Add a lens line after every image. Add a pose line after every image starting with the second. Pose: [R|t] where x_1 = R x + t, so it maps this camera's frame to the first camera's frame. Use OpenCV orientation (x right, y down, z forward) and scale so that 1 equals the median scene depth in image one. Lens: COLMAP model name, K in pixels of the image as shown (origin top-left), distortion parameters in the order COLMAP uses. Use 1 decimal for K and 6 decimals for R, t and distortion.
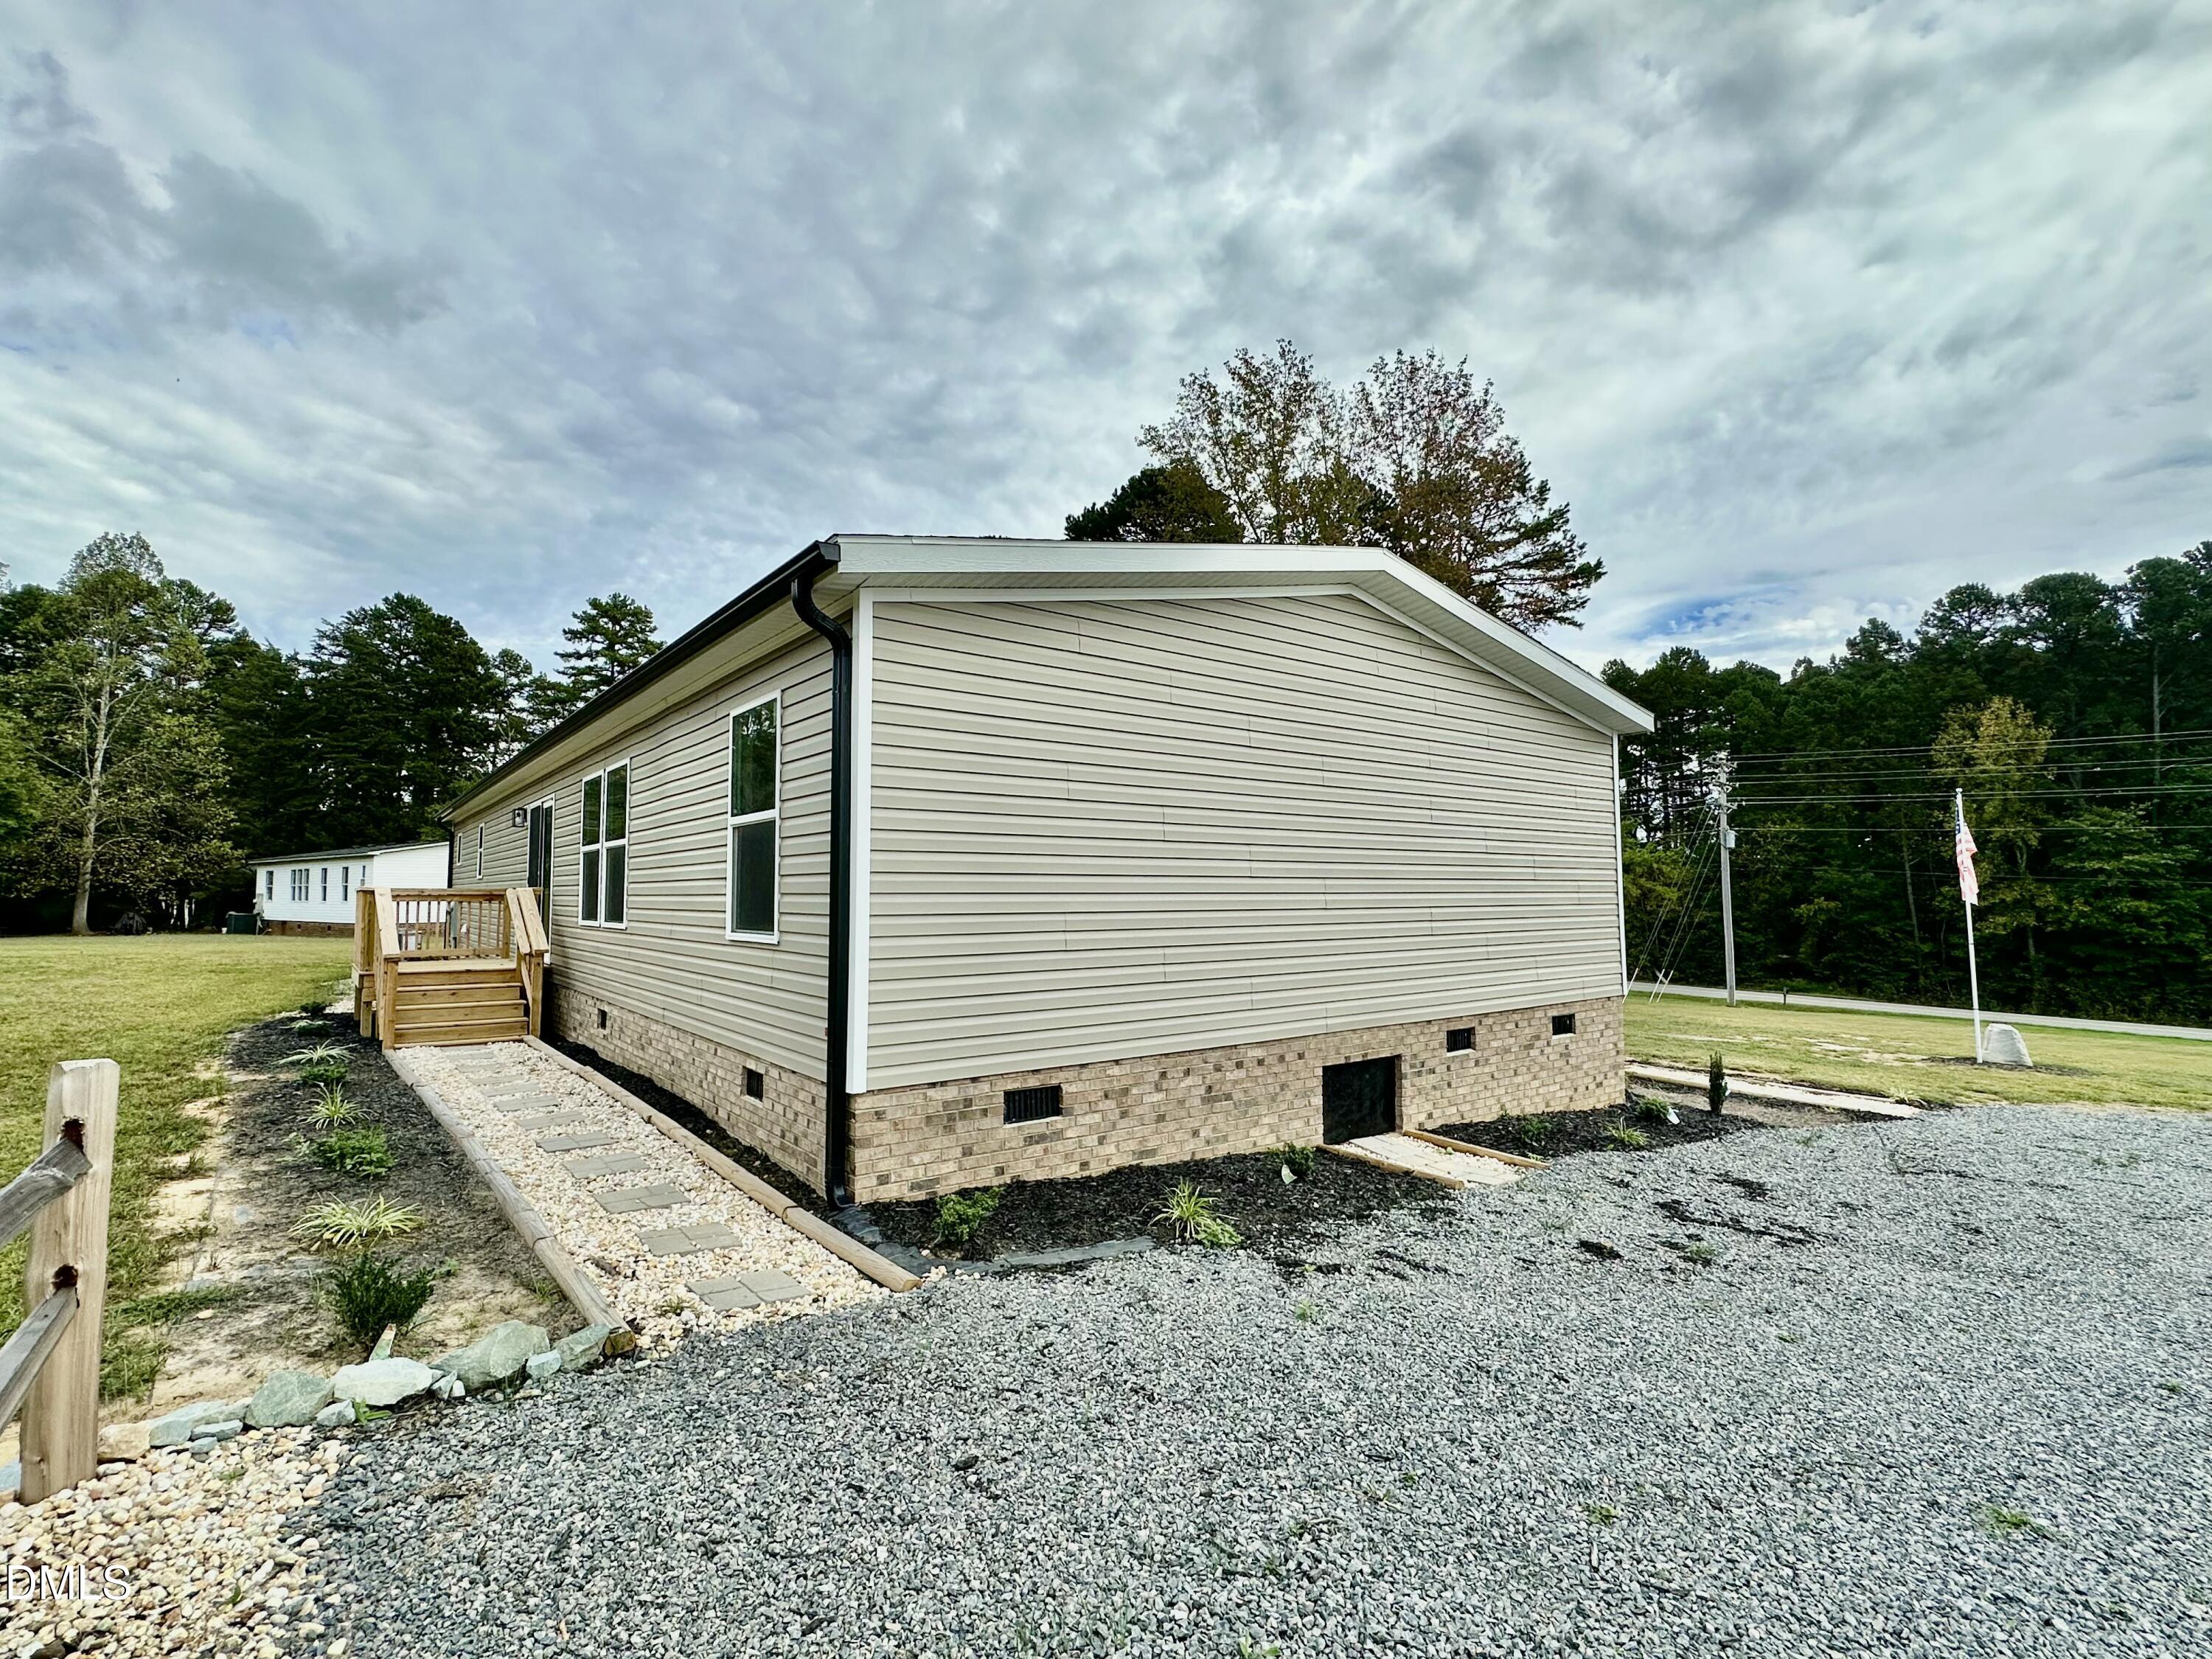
lens RADIAL K [[997.0, 0, 1106.0], [0, 997.0, 829.5], [0, 0, 1]] dist [-0.001517, 0.000139]
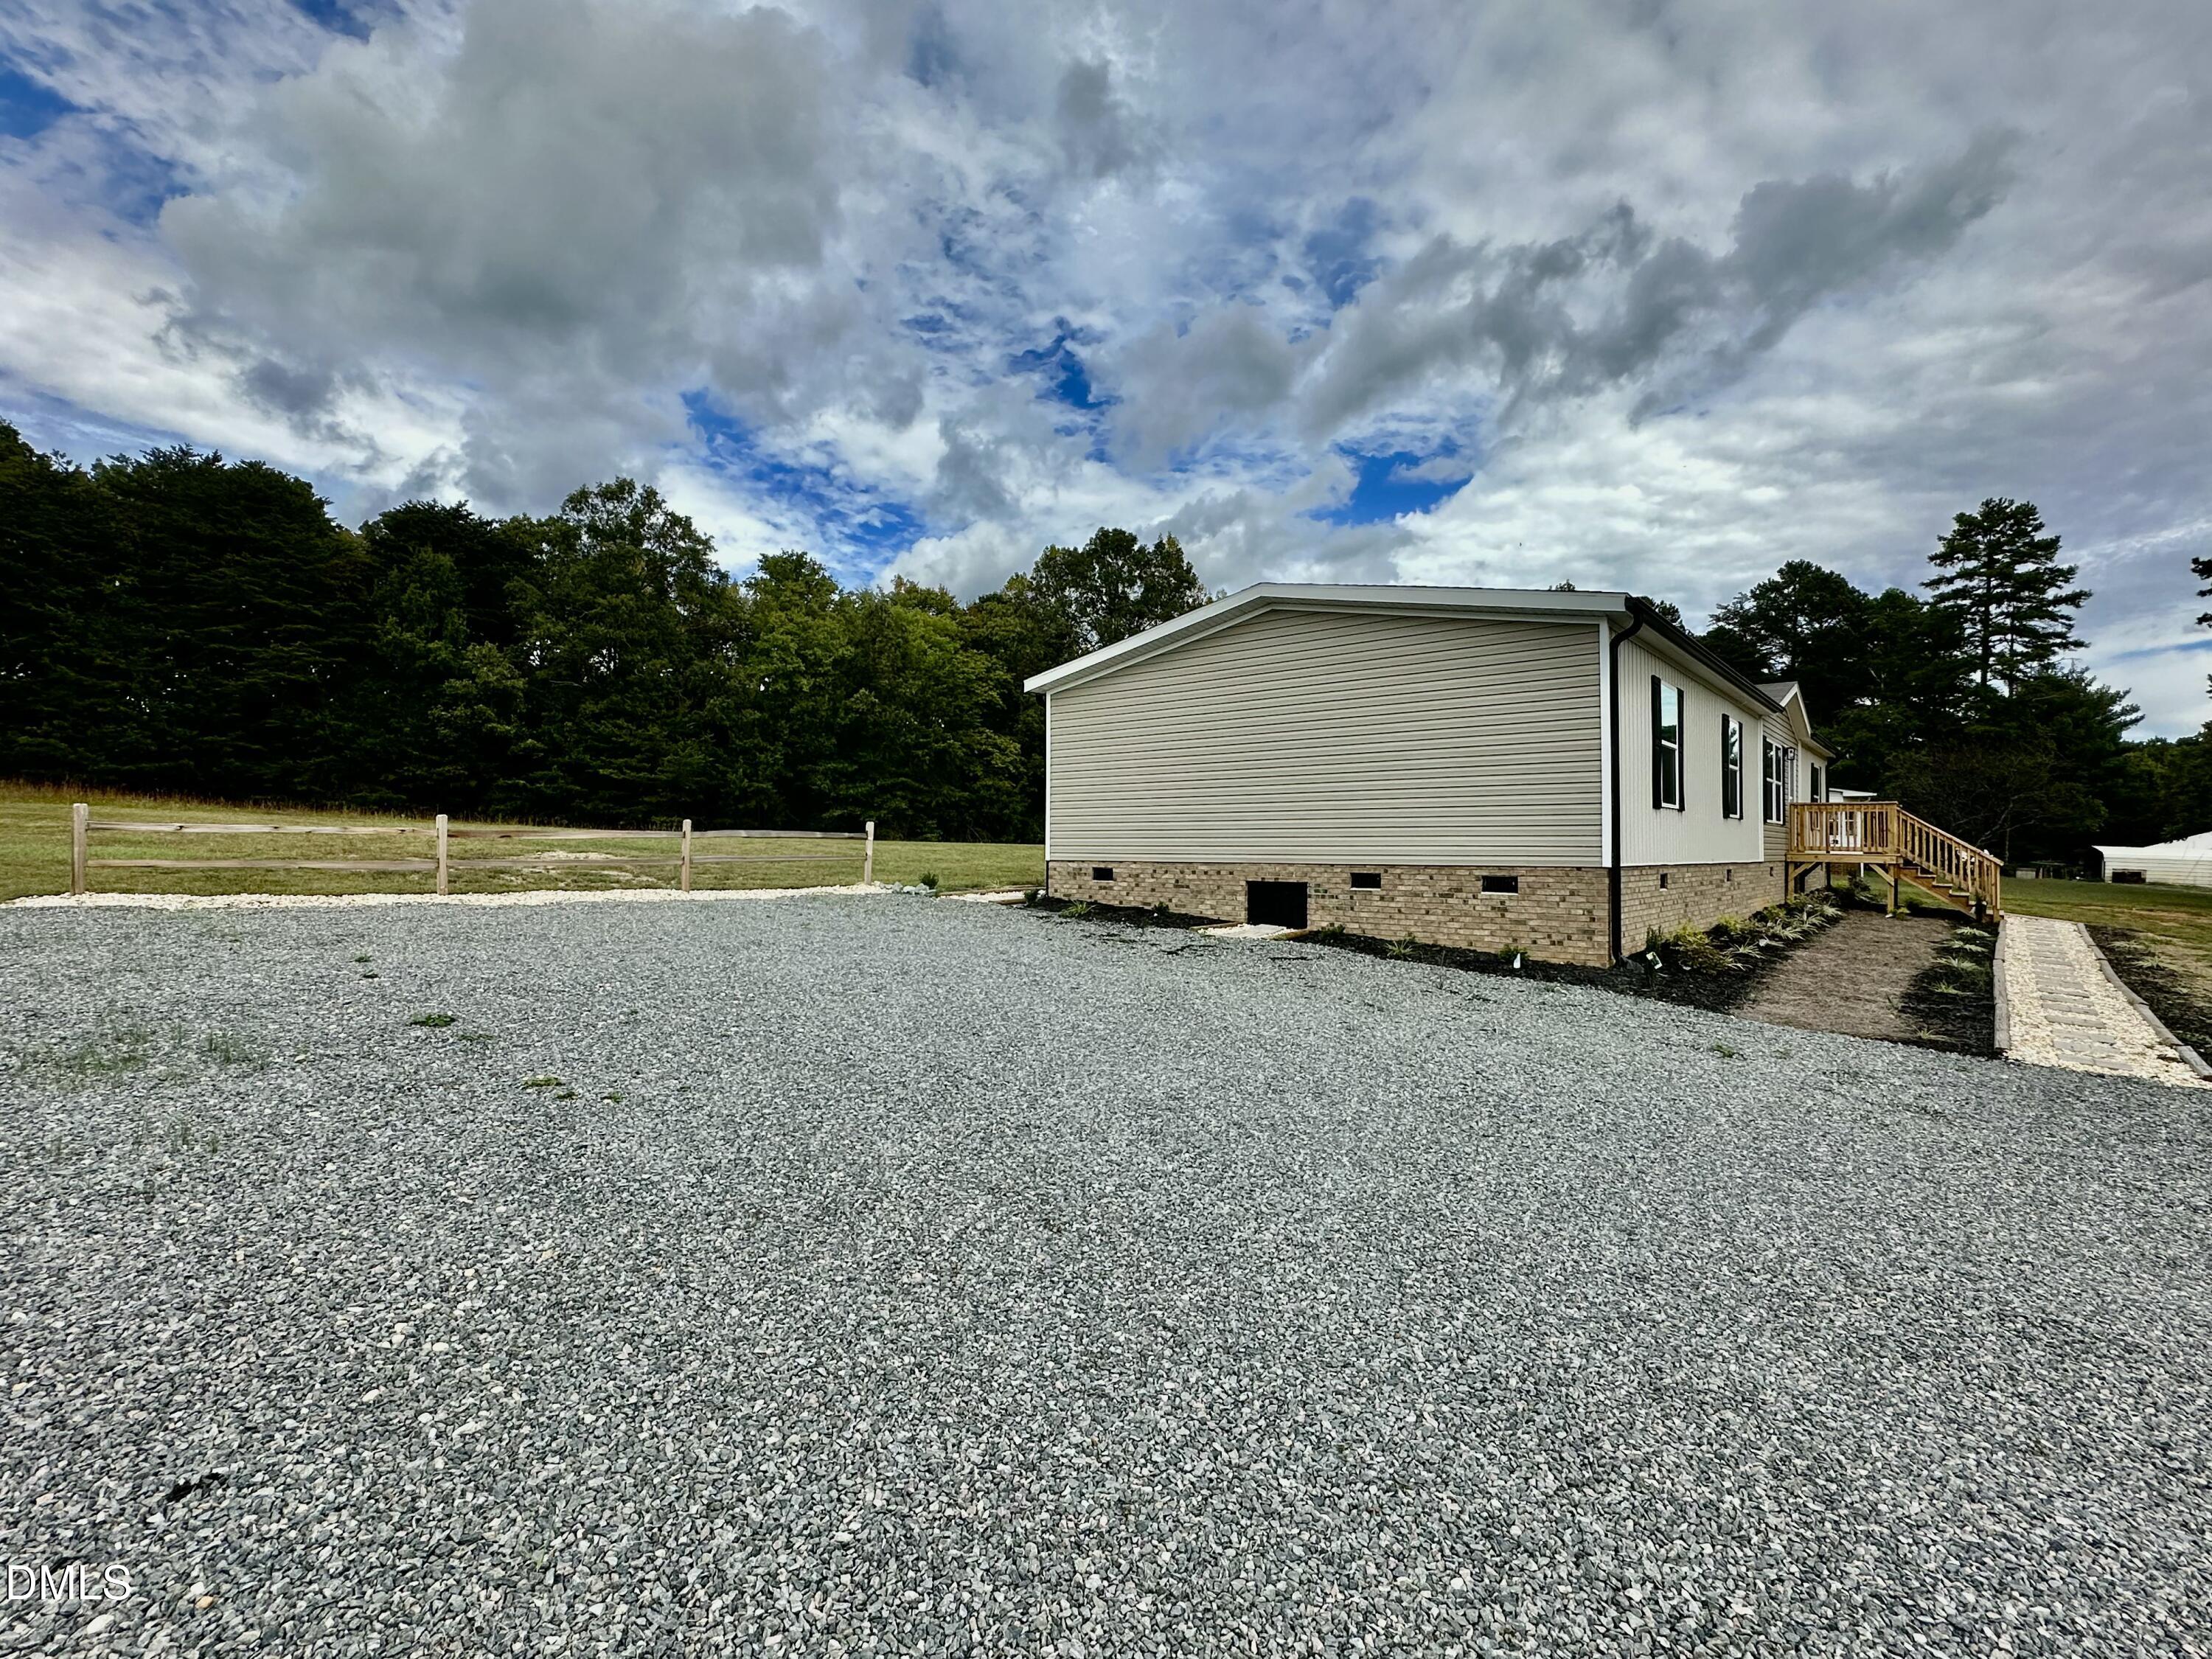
lens RADIAL K [[1033.0, 0, 1110.1], [0, 1033.0, 834.0], [0, 0, 1]] dist [-0.004514, 0.000624]
pose [[0.227819, -0.015381, -0.973582, 1.864372], [0.057467, 0.998345, -0.002325, 0.131623], [0.972006, -0.055419, 0.228326, 0.305162]]
